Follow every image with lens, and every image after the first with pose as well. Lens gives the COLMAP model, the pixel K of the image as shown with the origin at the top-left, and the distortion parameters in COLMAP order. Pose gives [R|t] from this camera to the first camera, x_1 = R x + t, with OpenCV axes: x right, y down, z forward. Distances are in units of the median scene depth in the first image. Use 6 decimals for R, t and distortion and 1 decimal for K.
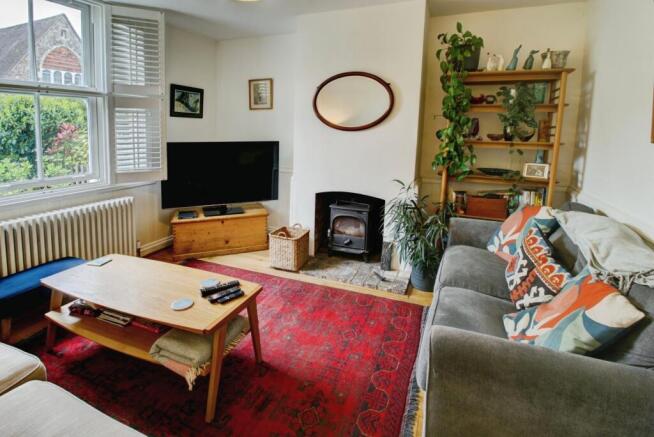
lens RADIAL K [[341.7, 0, 326.8], [0, 341.7, 200.1], [0, 0, 1]] dist [-0.005056, -0.002023]
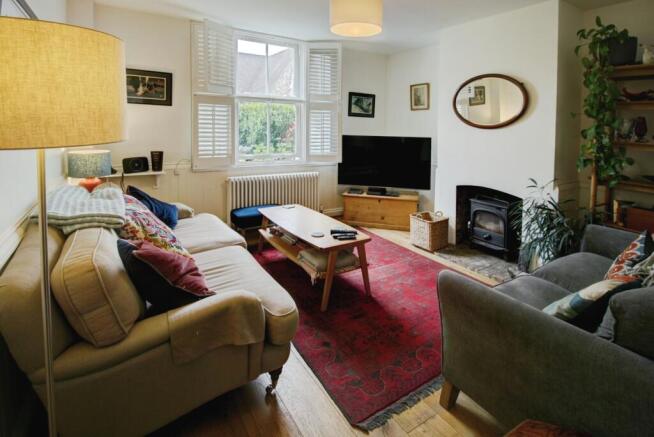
lens RADIAL K [[320.0, 0, 327.0], [0, 320.0, 218.5], [0, 0, 1]] dist [-0.001529, -0.000608]
pose [[0.828400, 0.167366, -0.534549, 0.220336], [-0.131103, 0.985743, 0.105461, 0.035690], [0.544579, -0.017283, 0.838532, -0.129502]]
